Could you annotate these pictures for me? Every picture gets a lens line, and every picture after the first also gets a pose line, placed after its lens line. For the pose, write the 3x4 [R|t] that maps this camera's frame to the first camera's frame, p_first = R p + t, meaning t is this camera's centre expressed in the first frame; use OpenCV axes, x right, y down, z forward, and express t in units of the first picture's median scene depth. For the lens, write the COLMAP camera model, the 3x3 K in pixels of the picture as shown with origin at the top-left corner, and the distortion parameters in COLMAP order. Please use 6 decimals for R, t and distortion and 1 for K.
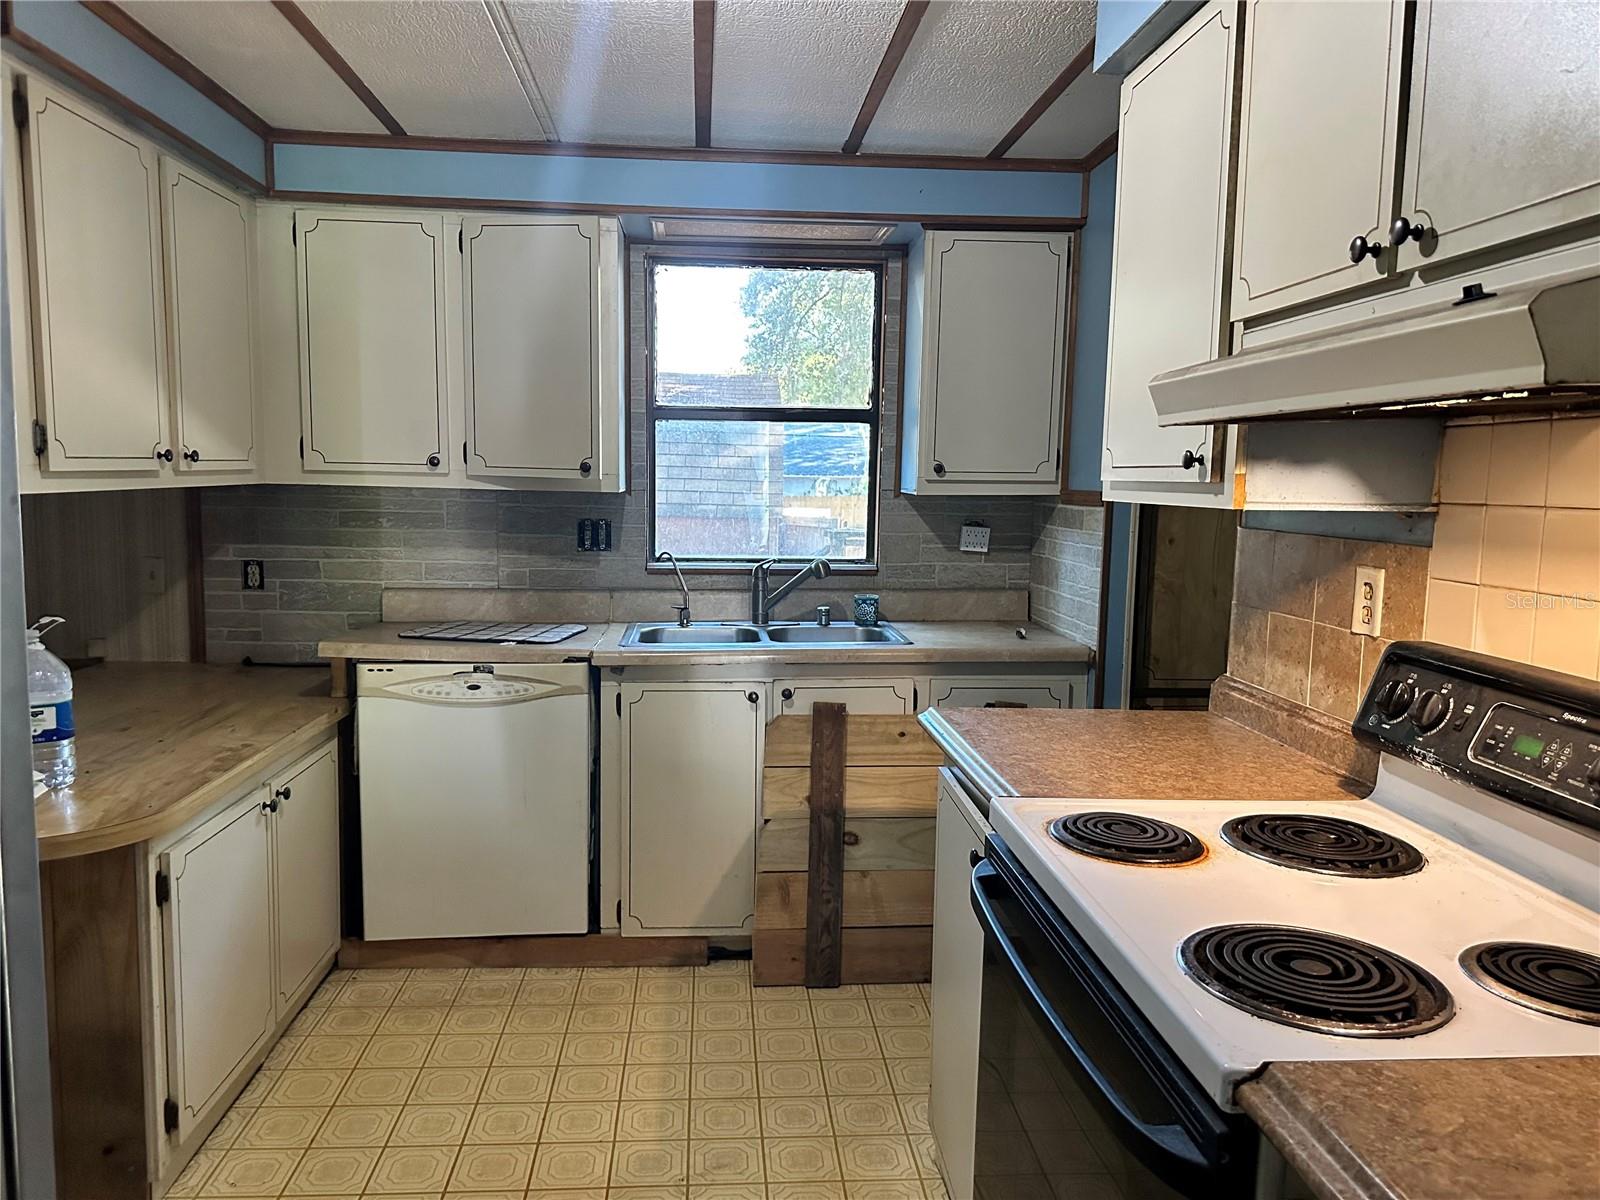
lens RADIAL K [[1155.6, 0, 803.3], [0, 1155.6, 600.4], [0, 0, 1]] dist [0.032653, -0.023269]
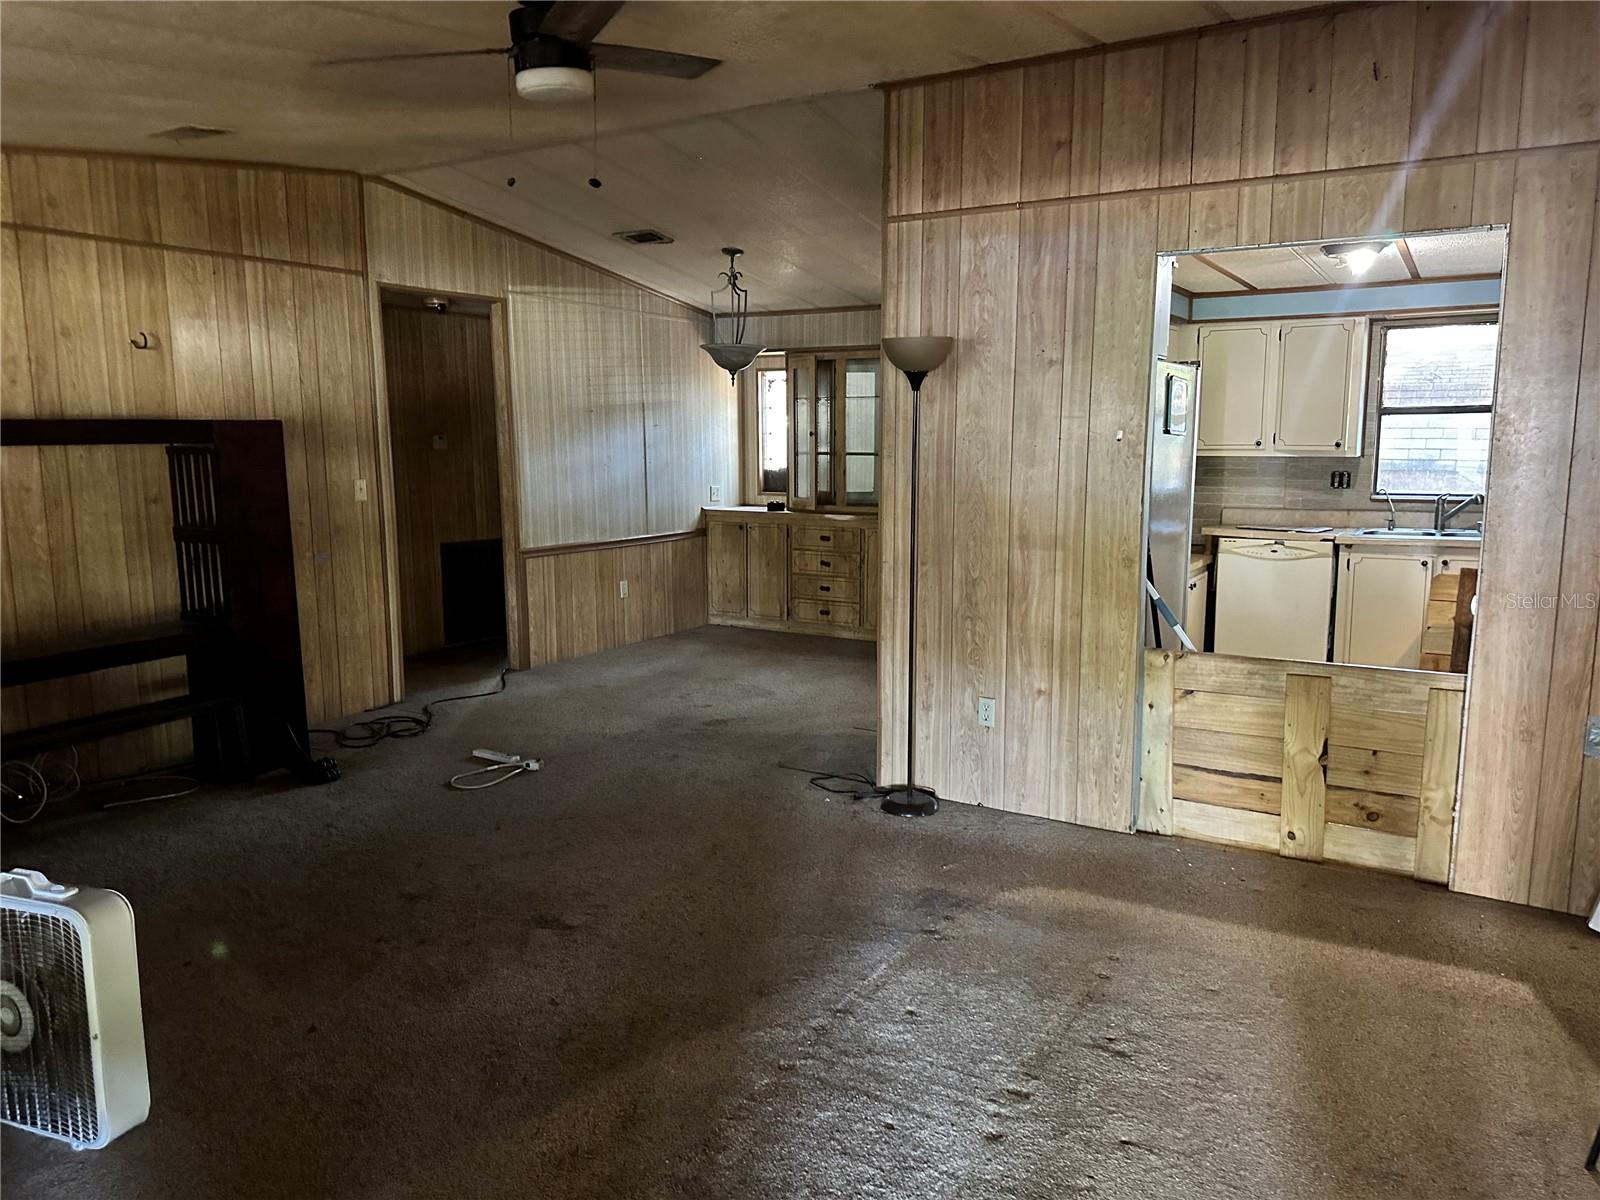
lens RADIAL K [[1155.6, 0, 808.9], [0, 1155.6, 604.8], [0, 0, 1]] dist [0.032653, -0.023269]
pose [[0.824488, 0.064518, -0.562189, 0.187088], [-0.041757, 0.997707, 0.053260, 0.083341], [0.564337, -0.020437, 0.825292, -1.078957]]
